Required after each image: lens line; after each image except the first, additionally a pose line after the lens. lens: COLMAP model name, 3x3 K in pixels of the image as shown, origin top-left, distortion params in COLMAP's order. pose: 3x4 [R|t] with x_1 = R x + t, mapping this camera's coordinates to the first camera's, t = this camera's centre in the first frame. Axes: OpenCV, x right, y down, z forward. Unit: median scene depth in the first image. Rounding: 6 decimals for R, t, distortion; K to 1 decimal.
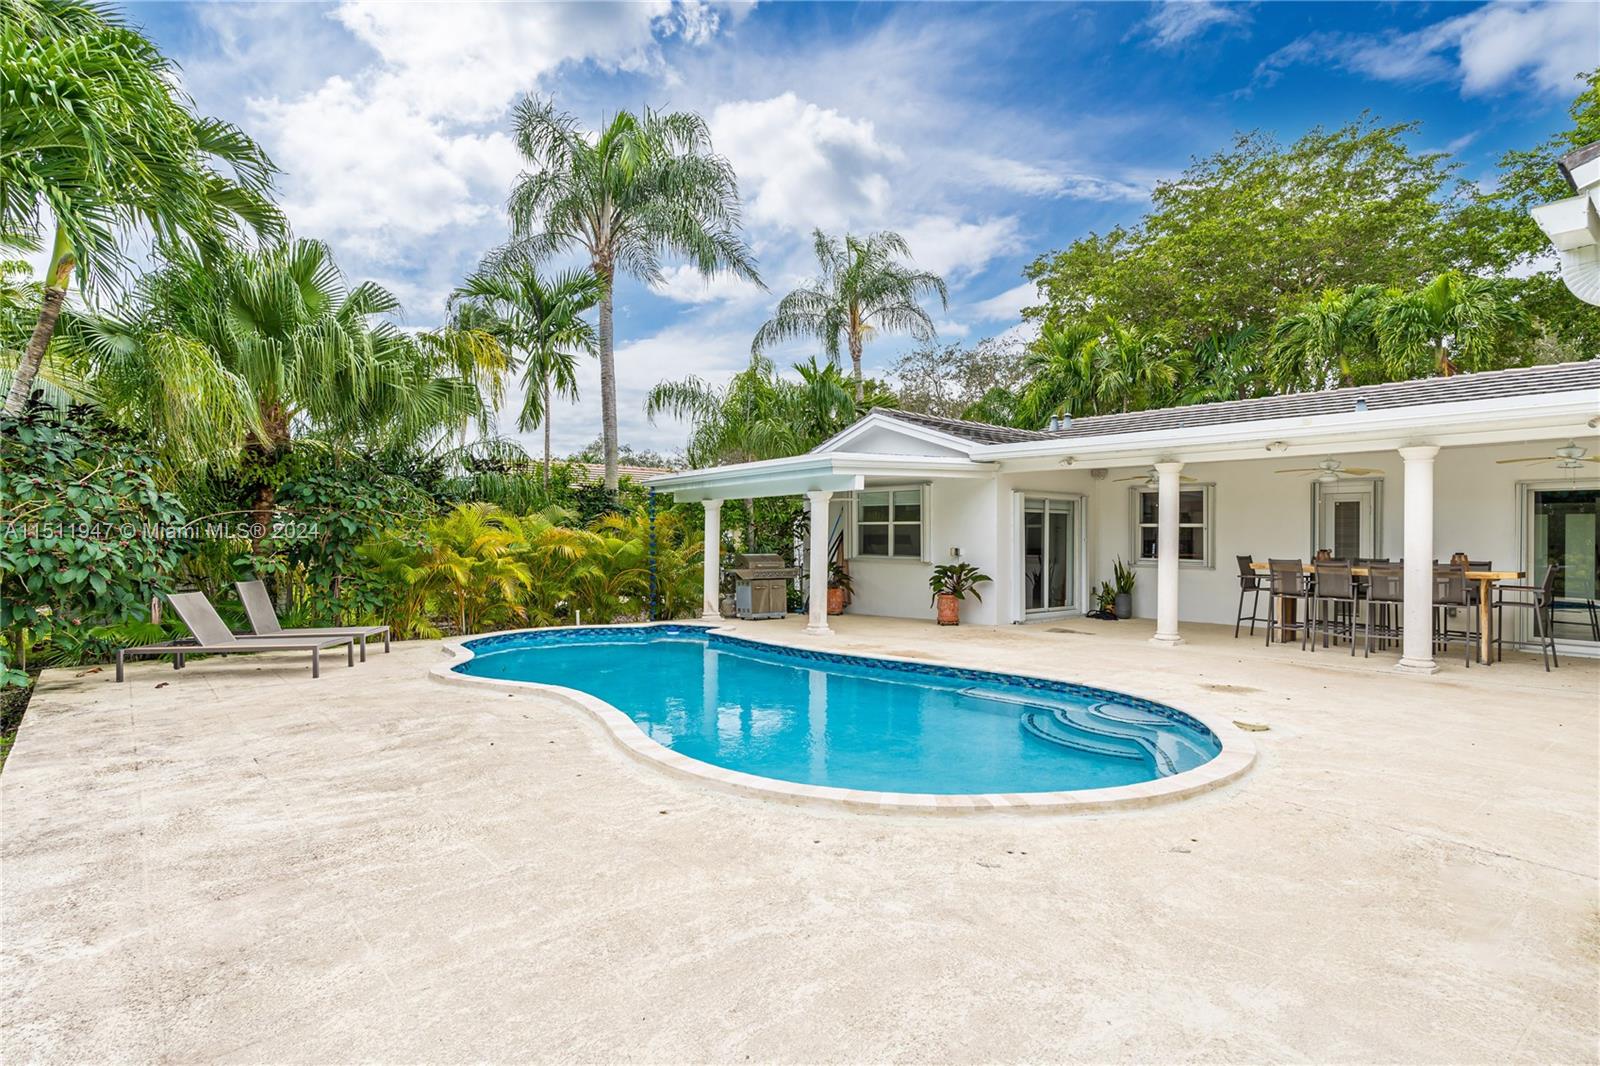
lens RADIAL K [[802.6, 0, 827.8], [0, 802.6, 529.3], [0, 0, 1]] dist [-0.004266, -0.000505]
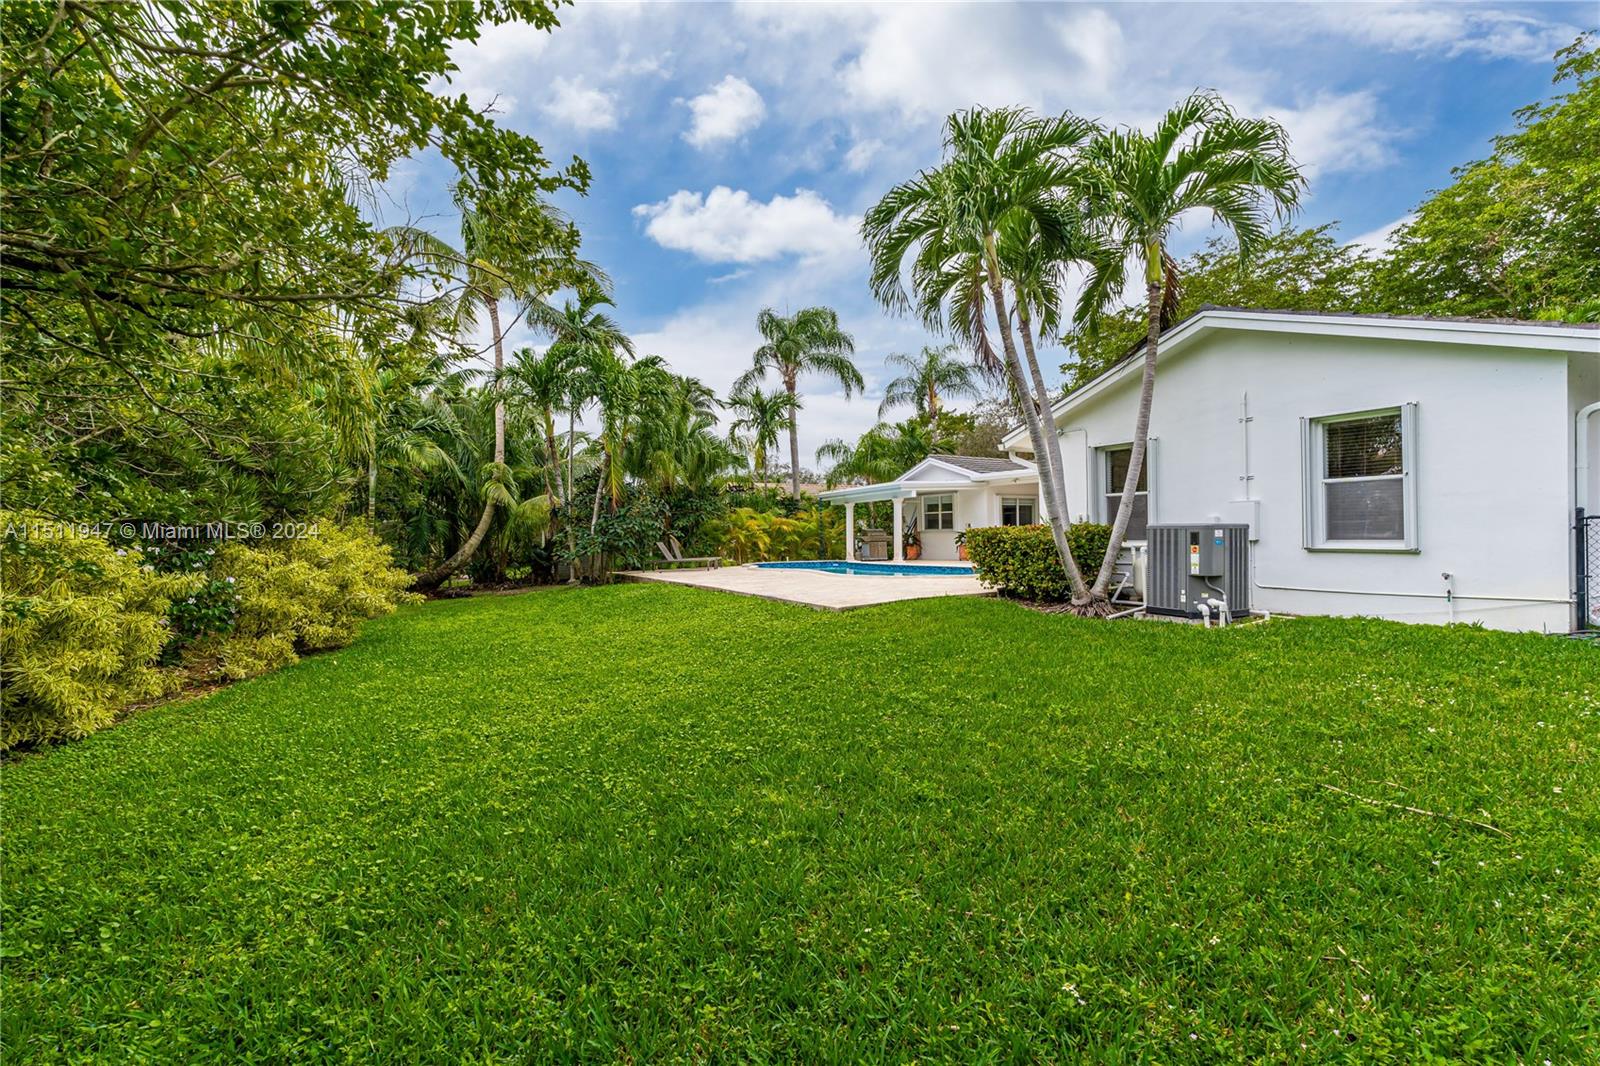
lens RADIAL K [[720.9, 0, 813.2], [0, 720.9, 529.7], [0, 0, 1]] dist [-0.001836, -0.000395]
pose [[0.981487, -0.017424, -0.190734, 0.106829], [0.017358, 0.999847, -0.002018, 0.031502], [0.190740, -0.001330, 0.981640, -0.770982]]
